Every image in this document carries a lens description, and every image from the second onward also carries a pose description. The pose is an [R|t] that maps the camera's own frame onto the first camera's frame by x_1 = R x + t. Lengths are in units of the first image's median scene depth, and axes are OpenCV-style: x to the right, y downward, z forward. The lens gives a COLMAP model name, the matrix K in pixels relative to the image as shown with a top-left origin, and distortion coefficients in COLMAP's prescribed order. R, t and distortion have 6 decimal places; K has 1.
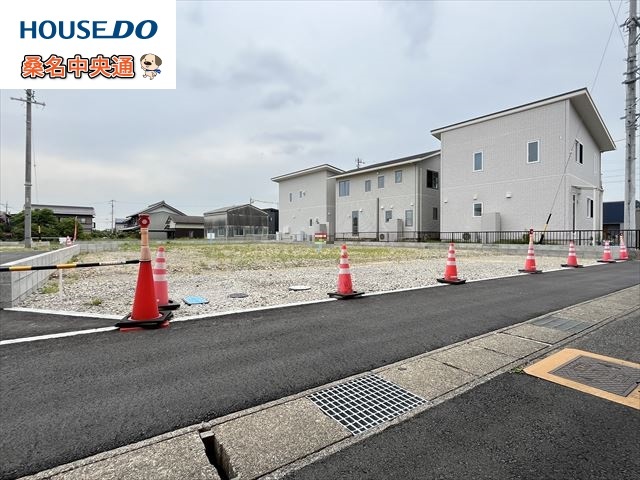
lens RADIAL K [[319.5, 0, 320.1], [0, 319.5, 242.5], [0, 0, 1]] dist [-0.004158, -0.000743]
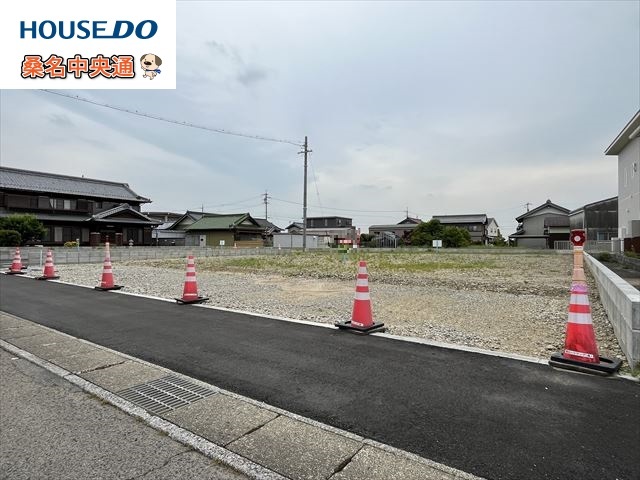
lens RADIAL K [[364.8, 0, 325.2], [0, 364.8, 237.1], [0, 0, 1]] dist [0.008702, 0.001831]
pose [[0.368576, -0.014441, -0.929485, 0.405502], [-0.019055, 0.999552, -0.023086, -0.008141], [0.929402, 0.026220, 0.368136, 0.314214]]
